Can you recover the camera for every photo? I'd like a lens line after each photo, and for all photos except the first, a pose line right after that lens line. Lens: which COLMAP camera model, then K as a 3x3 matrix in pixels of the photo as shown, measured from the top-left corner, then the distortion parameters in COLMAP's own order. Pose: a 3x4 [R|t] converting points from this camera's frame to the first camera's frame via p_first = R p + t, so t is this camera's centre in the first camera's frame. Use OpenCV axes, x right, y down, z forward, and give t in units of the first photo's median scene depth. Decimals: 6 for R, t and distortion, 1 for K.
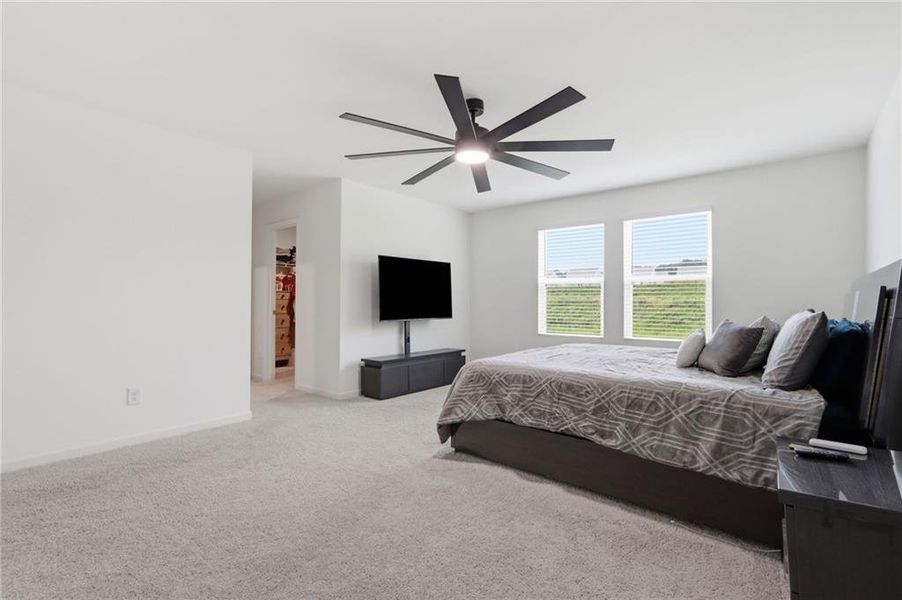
lens RADIAL K [[433.7, 0, 453.8], [0, 433.7, 292.4], [0, 0, 1]] dist [0.003090, 0.000395]
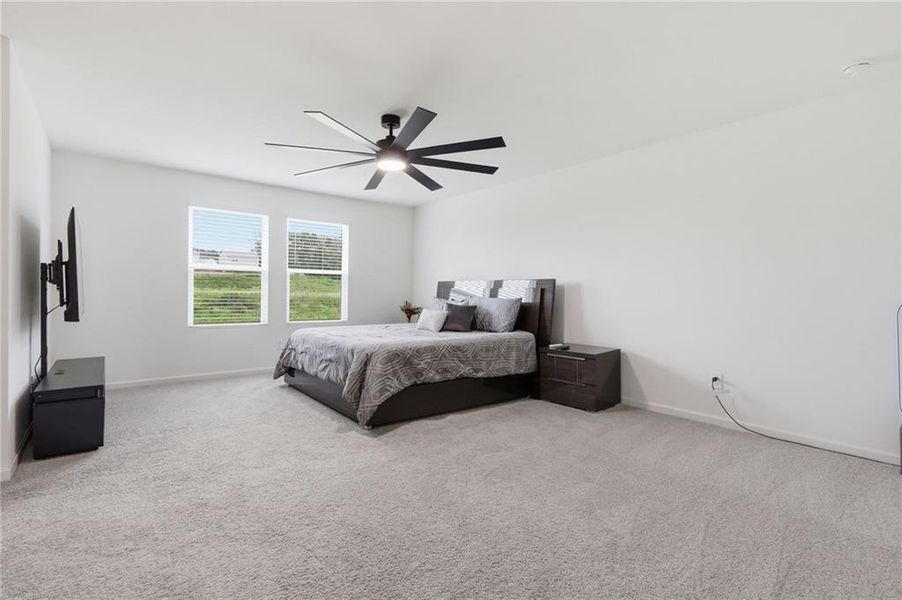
lens RADIAL K [[433.7, 0, 453.8], [0, 433.7, 292.4], [0, 0, 1]] dist [0.003090, 0.000395]
pose [[0.161696, 0.007207, 0.986814, -1.172081], [-0.036966, 0.999316, -0.001241, 0.022075], [-0.986148, -0.036278, 0.161851, 0.717390]]
